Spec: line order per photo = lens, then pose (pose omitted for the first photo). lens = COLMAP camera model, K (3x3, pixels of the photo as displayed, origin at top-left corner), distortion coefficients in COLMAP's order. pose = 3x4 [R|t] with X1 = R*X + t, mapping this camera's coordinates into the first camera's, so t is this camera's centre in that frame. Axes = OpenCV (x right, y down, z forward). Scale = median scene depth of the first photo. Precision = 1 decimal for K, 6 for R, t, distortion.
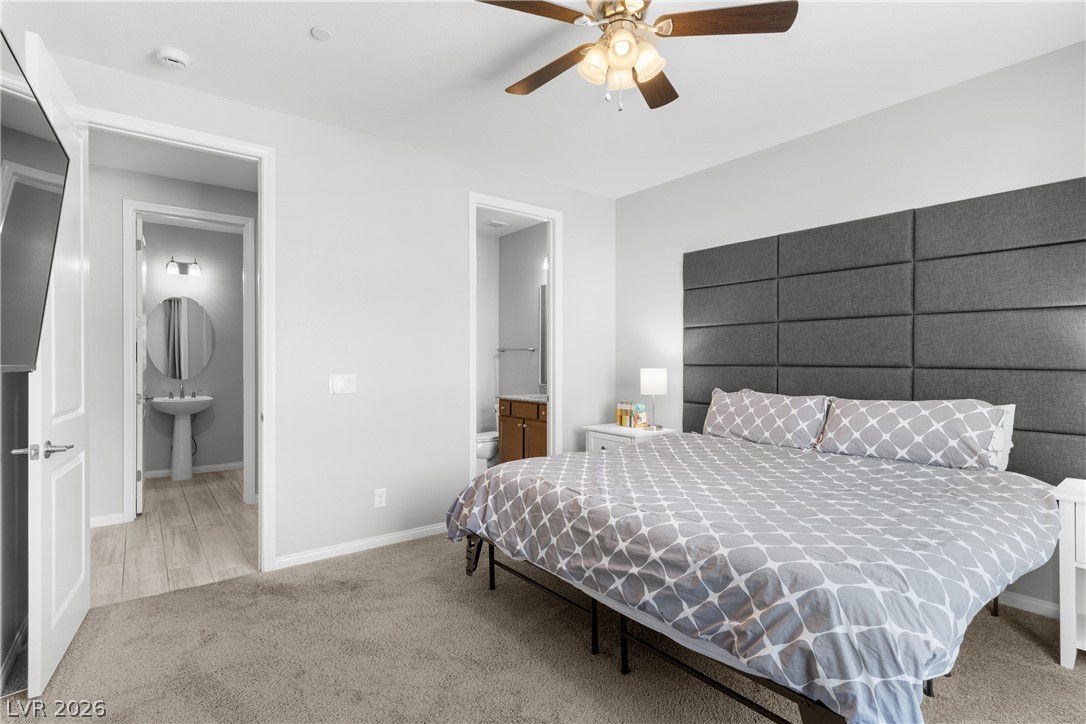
lens RADIAL K [[523.0, 0, 546.7], [0, 523.0, 362.1], [0, 0, 1]] dist [0.000143, 0.000972]
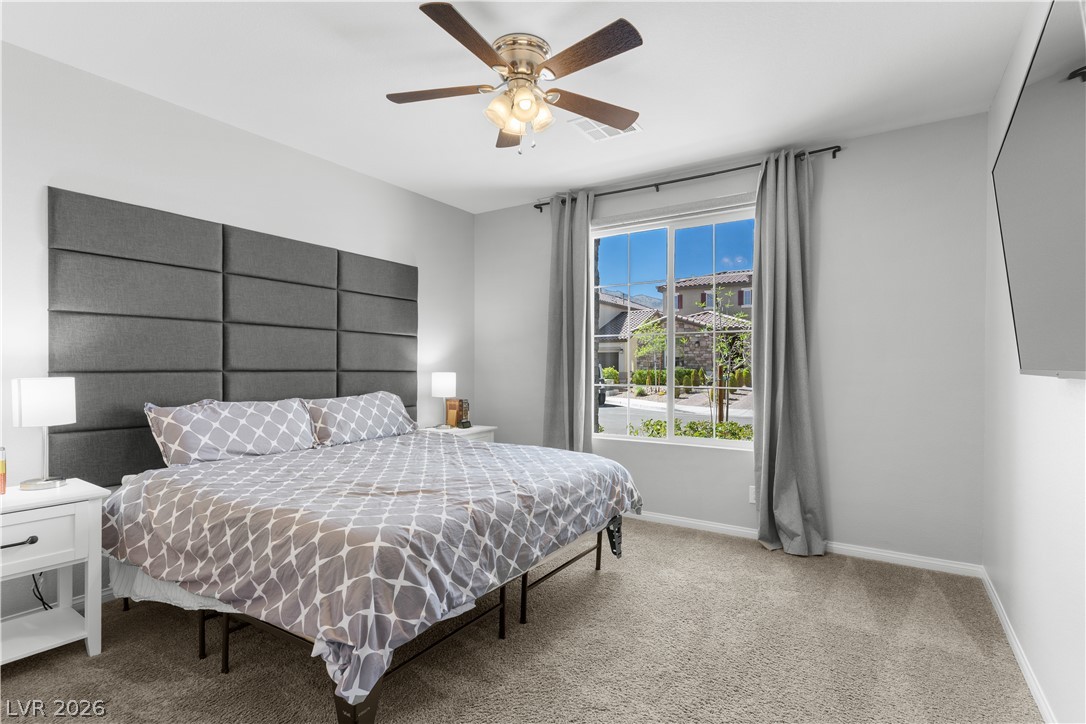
lens RADIAL K [[523.0, 0, 546.6], [0, 523.0, 365.8], [0, 0, 1]] dist [0.000143, 0.000972]
pose [[-0.323996, -0.000031, 0.946058, -0.647831], [-0.000859, 1.000000, -0.000261, -0.002805], [-0.946058, -0.000898, -0.323996, 0.854017]]
